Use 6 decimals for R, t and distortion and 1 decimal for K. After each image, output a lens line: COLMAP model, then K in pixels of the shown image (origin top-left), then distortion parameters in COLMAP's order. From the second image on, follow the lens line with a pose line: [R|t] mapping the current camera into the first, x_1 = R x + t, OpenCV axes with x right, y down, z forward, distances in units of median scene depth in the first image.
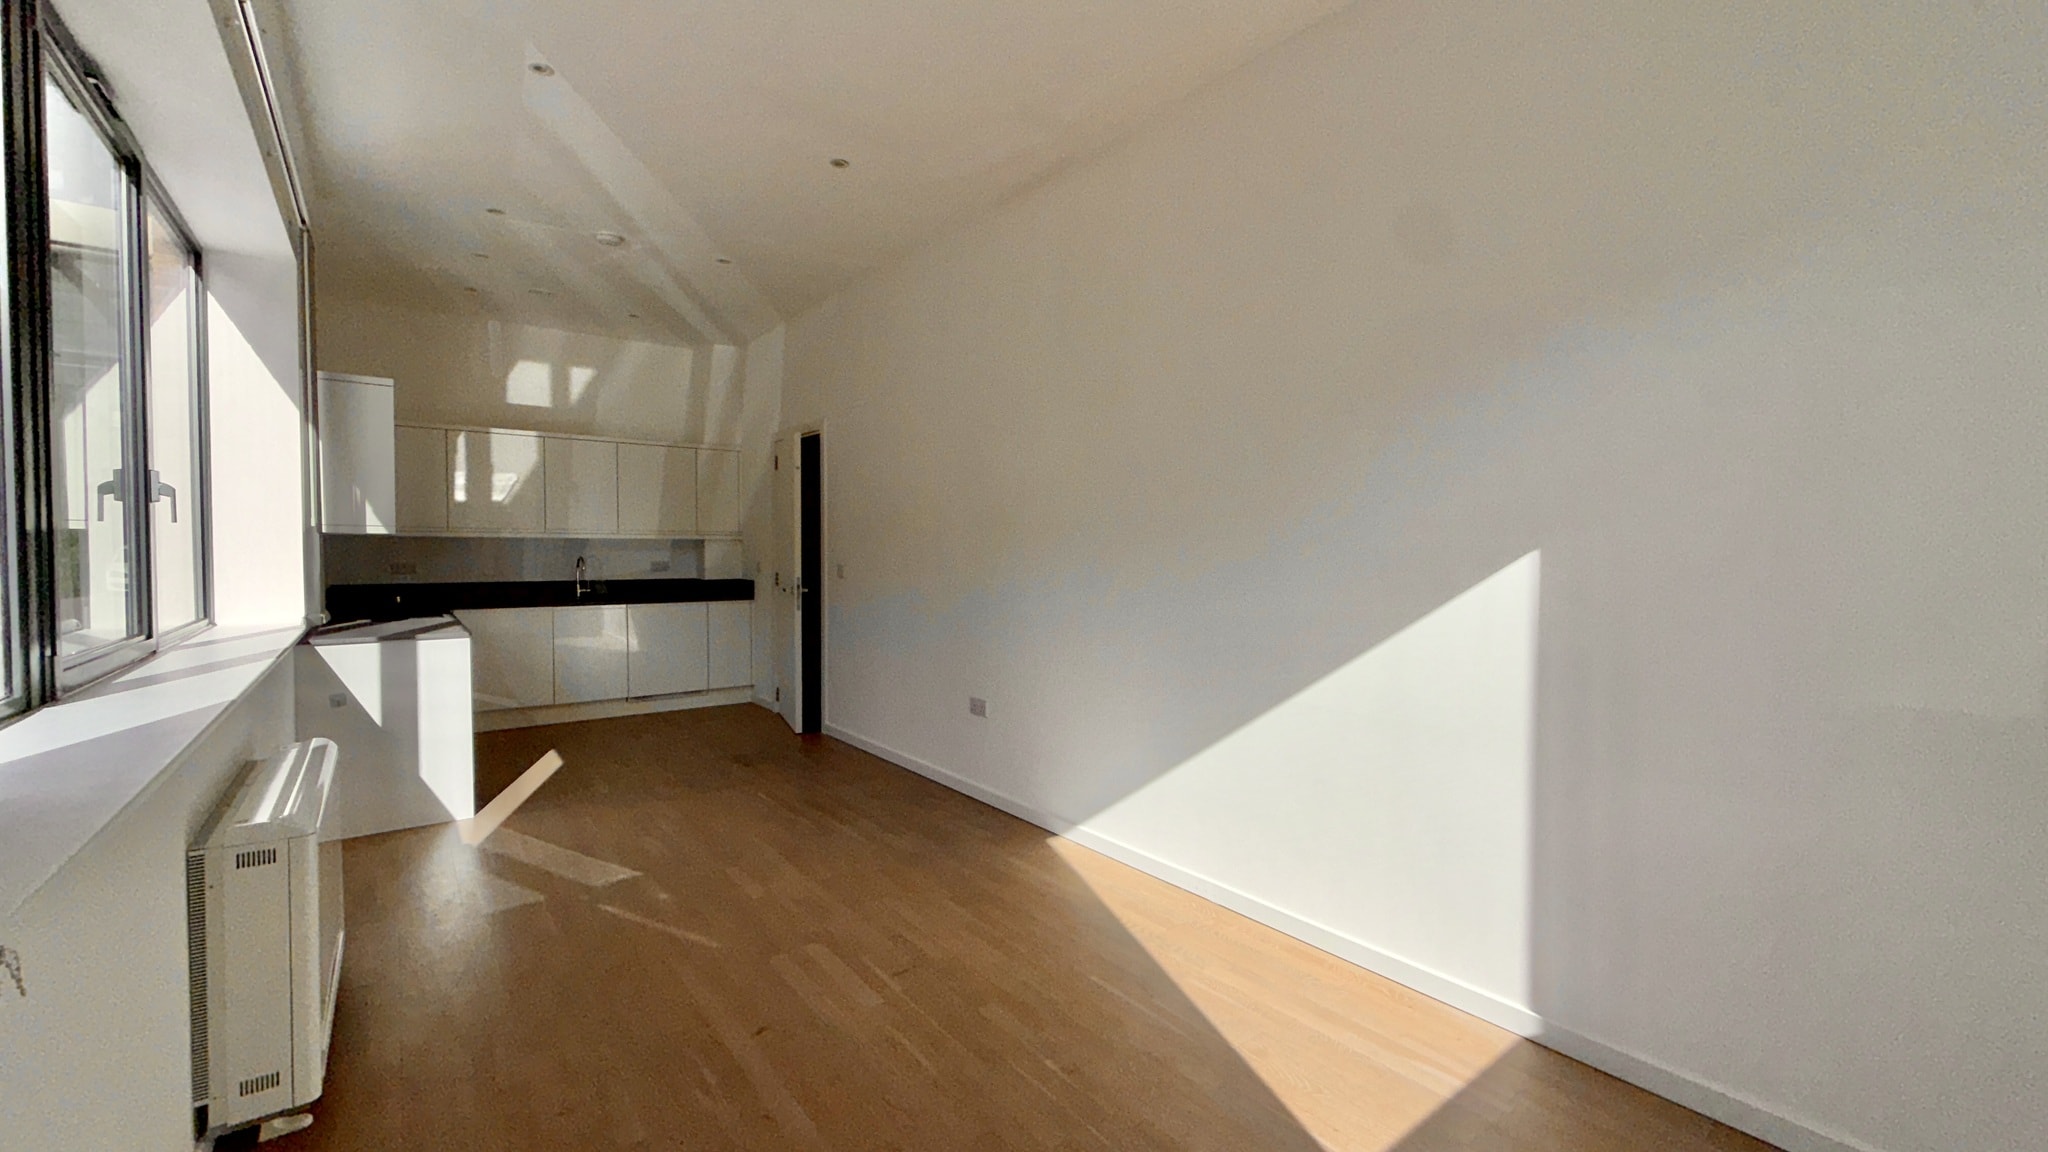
lens RADIAL K [[816.2, 0, 1018.2], [0, 816.2, 577.1], [0, 0, 1]] dist [0.000845, -0.000315]
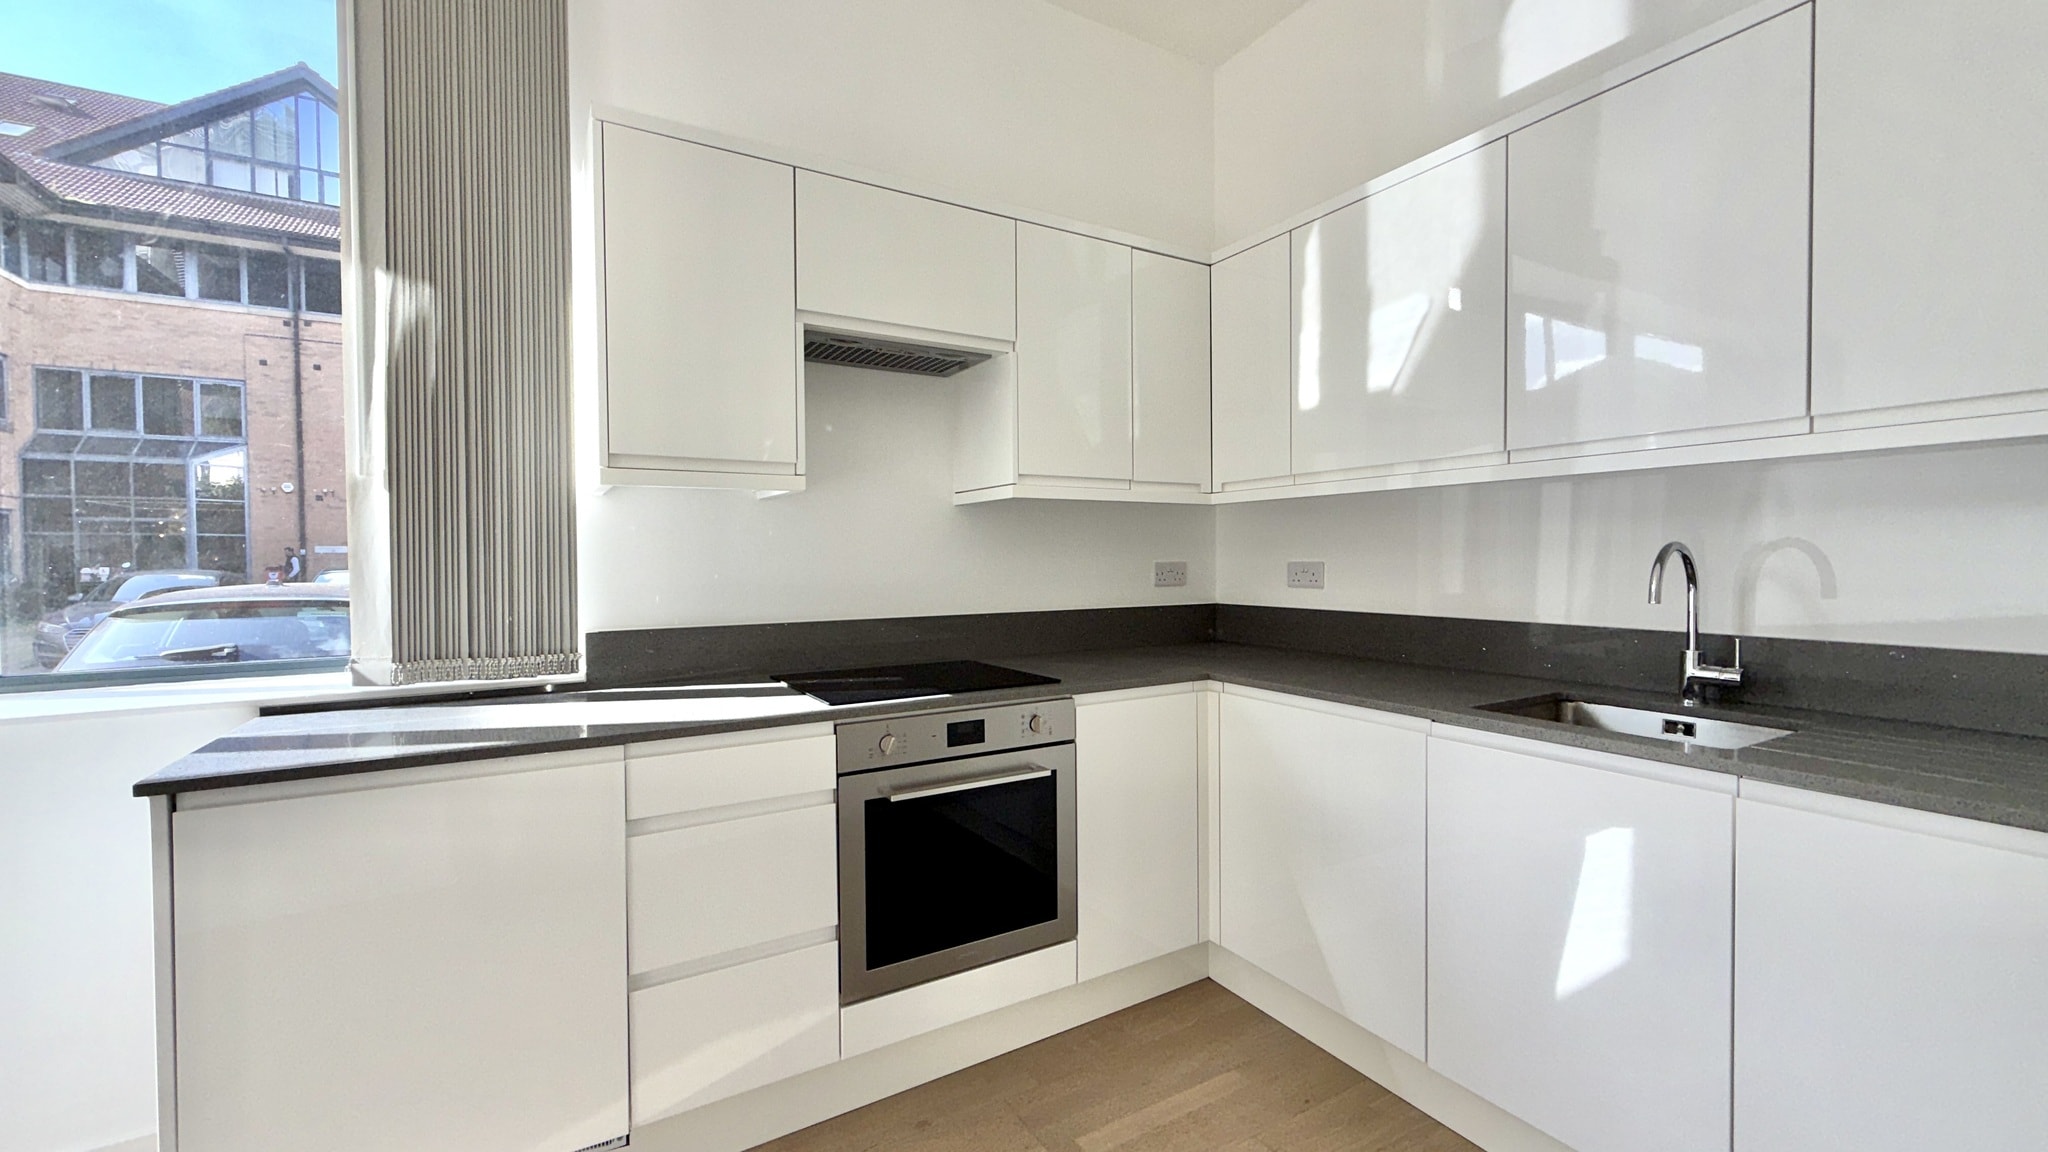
lens RADIAL K [[816.2, 0, 1018.2], [0, 816.2, 577.1], [0, 0, 1]] dist [0.000845, -0.000315]
pose [[-0.129617, 0.018004, -0.991401, -0.277640], [-0.026152, 0.999425, 0.021568, -0.016002], [0.991219, 0.028723, -0.129071, 0.916957]]
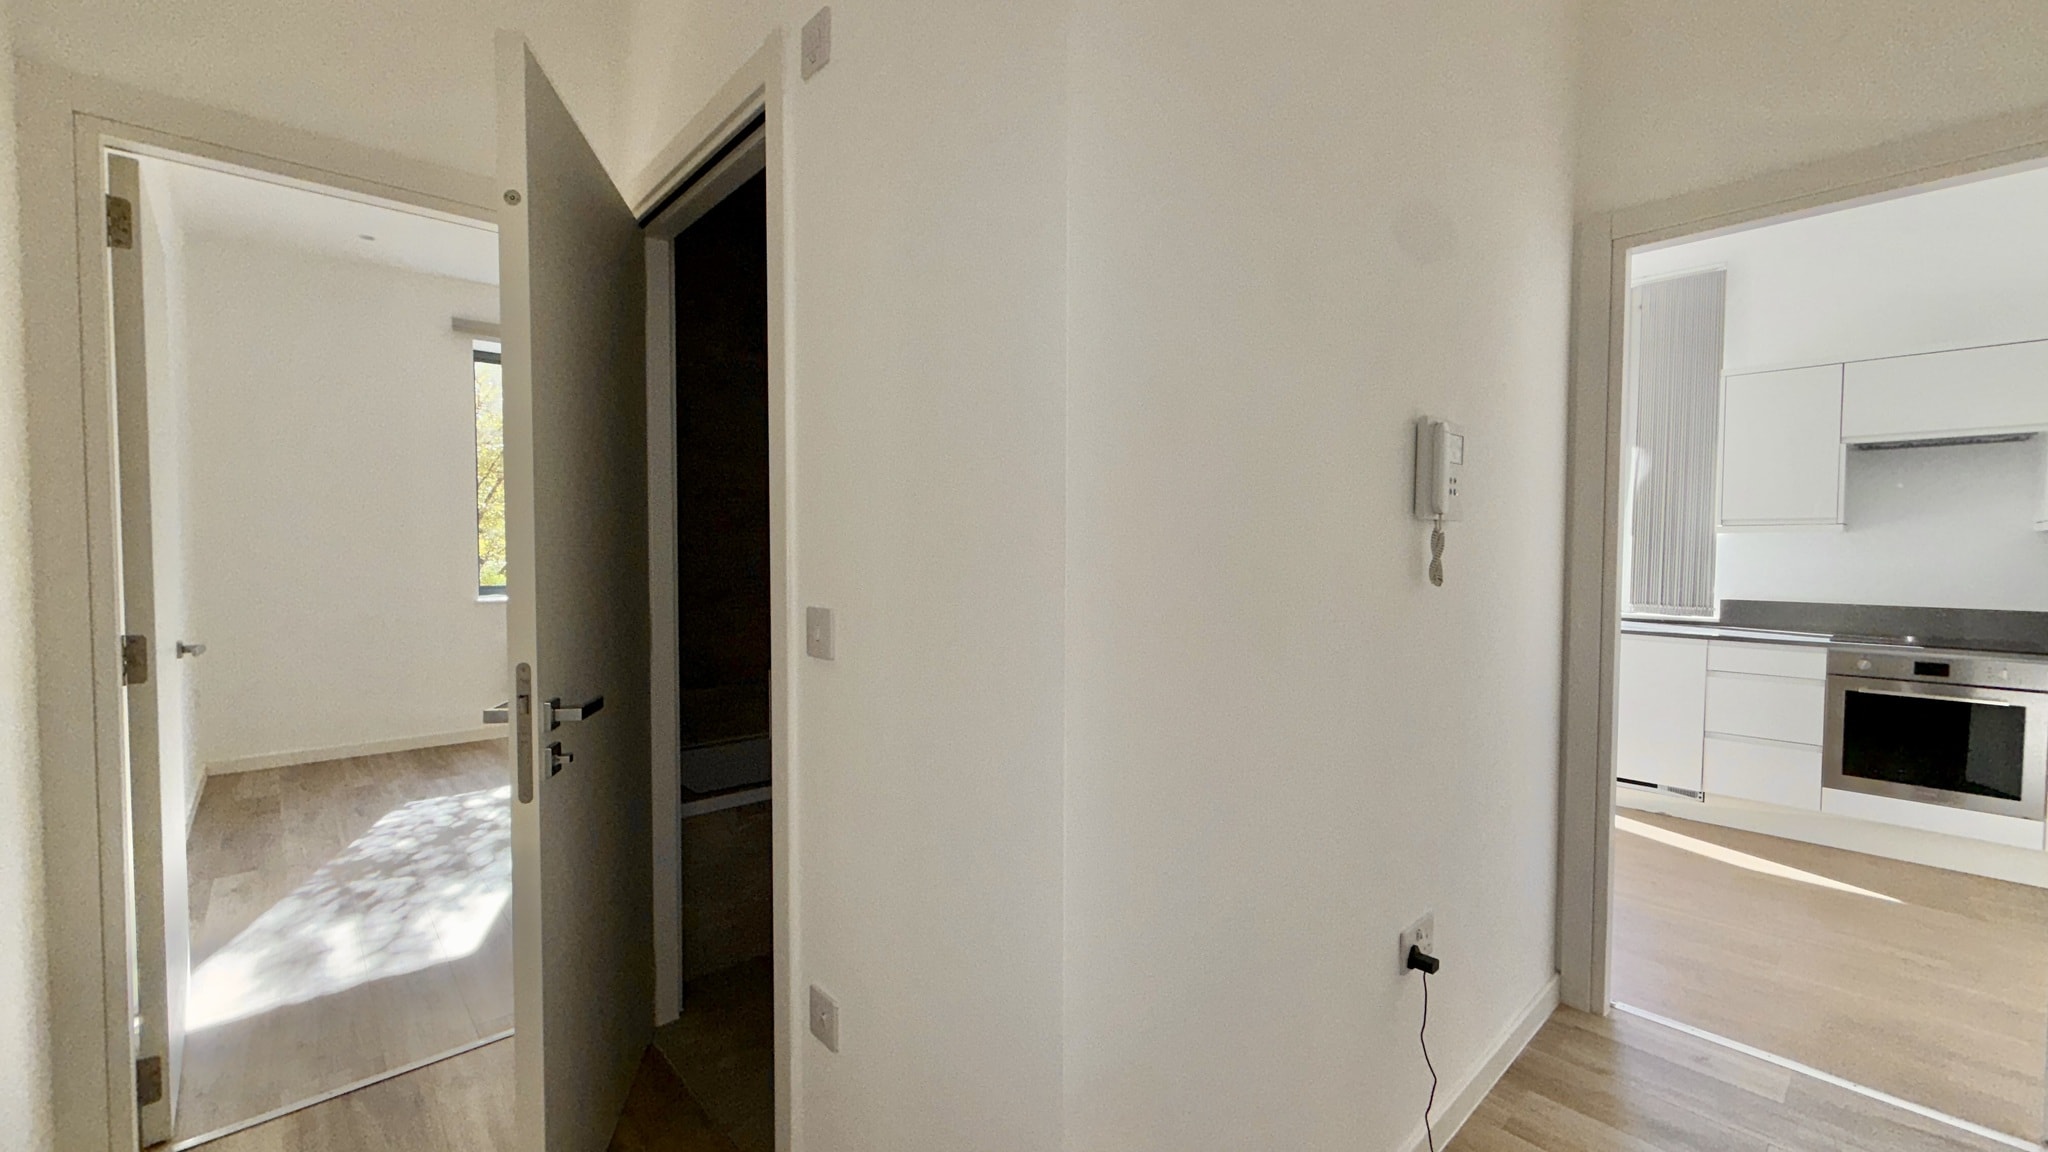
lens RADIAL K [[816.2, 0, 1018.2], [0, 816.2, 577.1], [0, 0, 1]] dist [0.000845, -0.000315]
pose [[-0.997459, -0.009200, -0.070643, 0.081267], [-0.014035, 0.997570, 0.068247, -0.040816], [0.069843, 0.069065, -0.995164, 1.371298]]
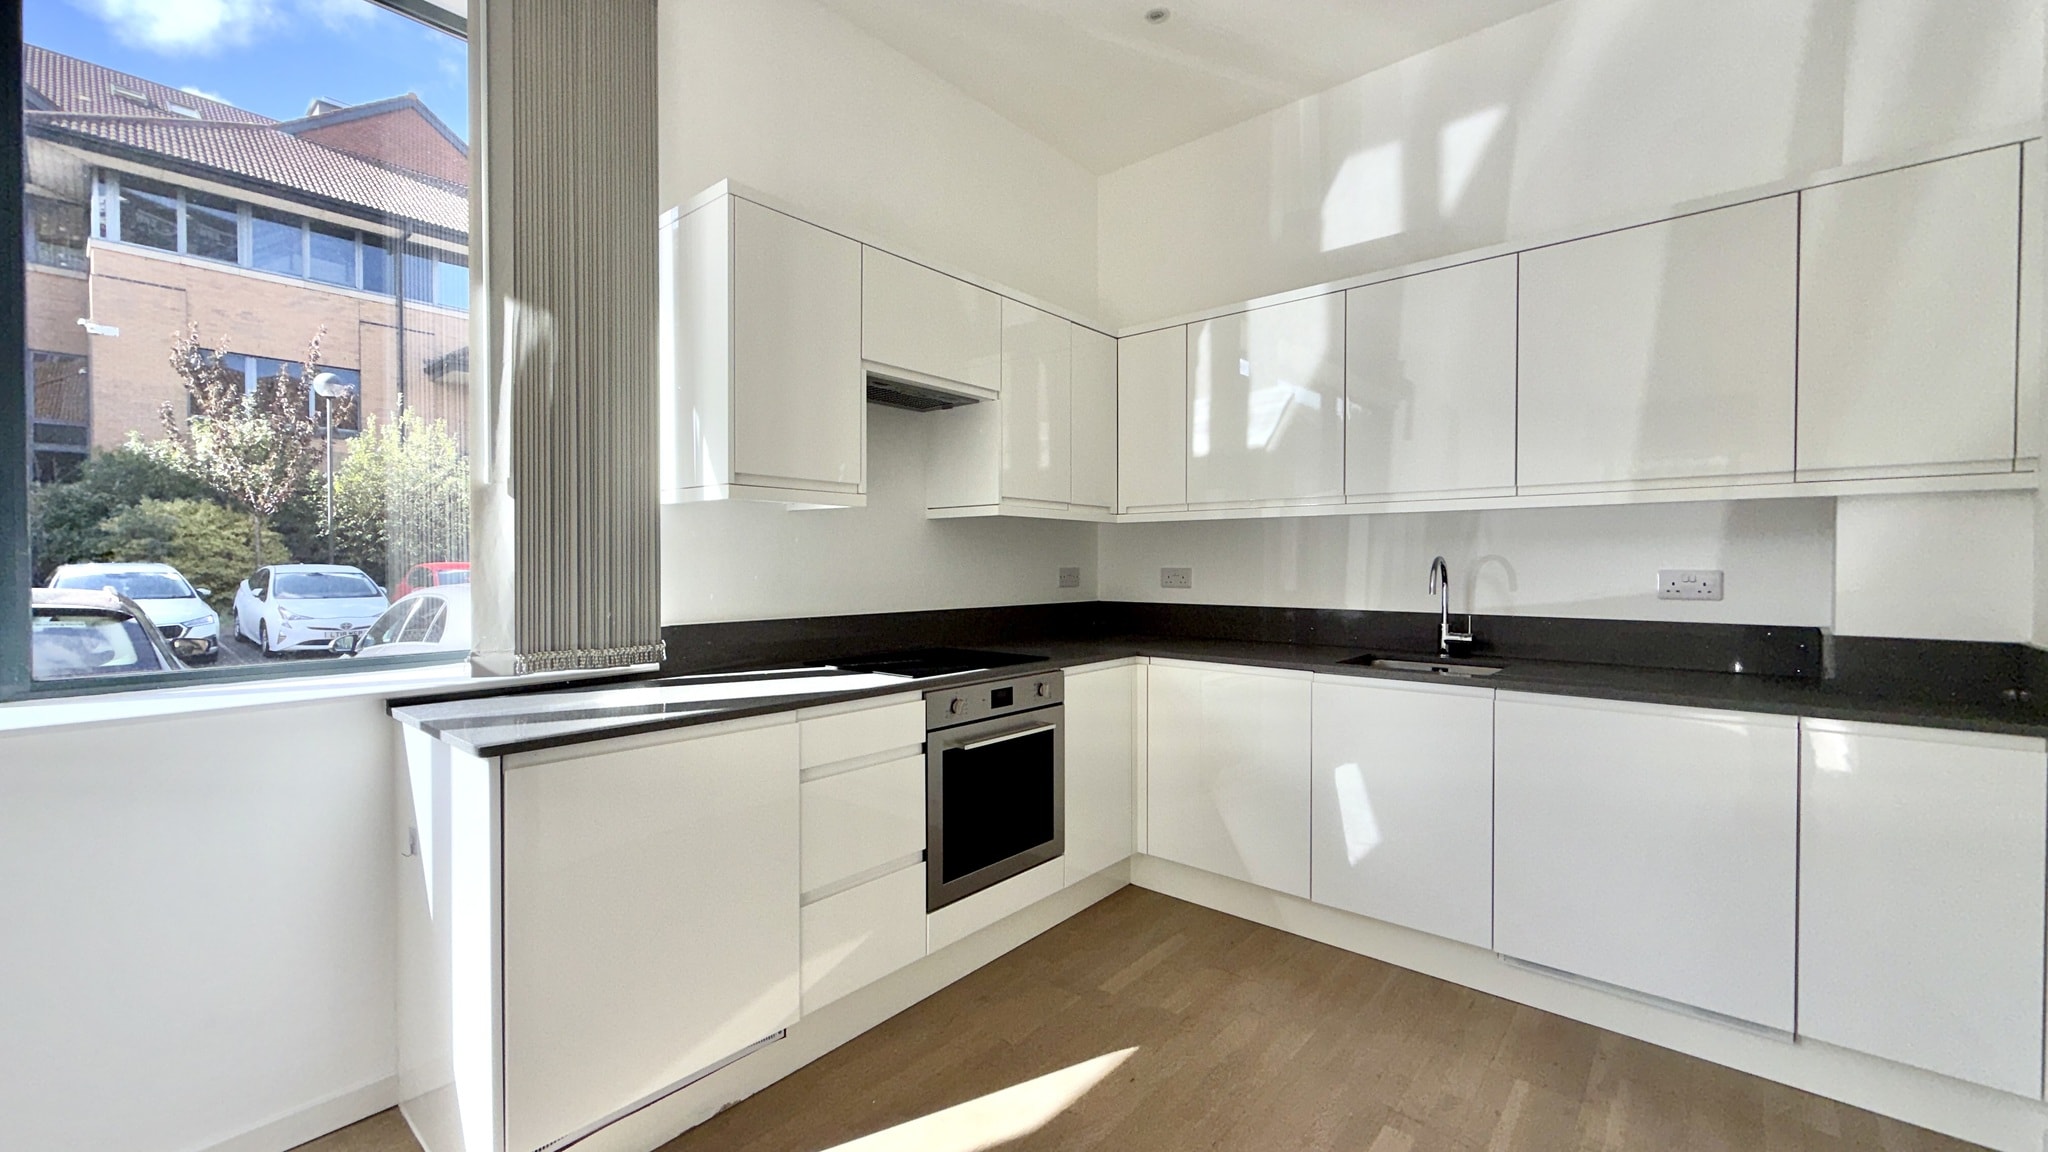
lens RADIAL K [[816.2, 0, 1018.2], [0, 816.2, 577.1], [0, 0, 1]] dist [0.000845, -0.000315]
pose [[0.194044, 0.010336, -0.980938, -0.182322], [-0.031691, 0.999489, 0.004263, -0.010913], [0.980481, 0.030259, 0.194273, 0.782916]]
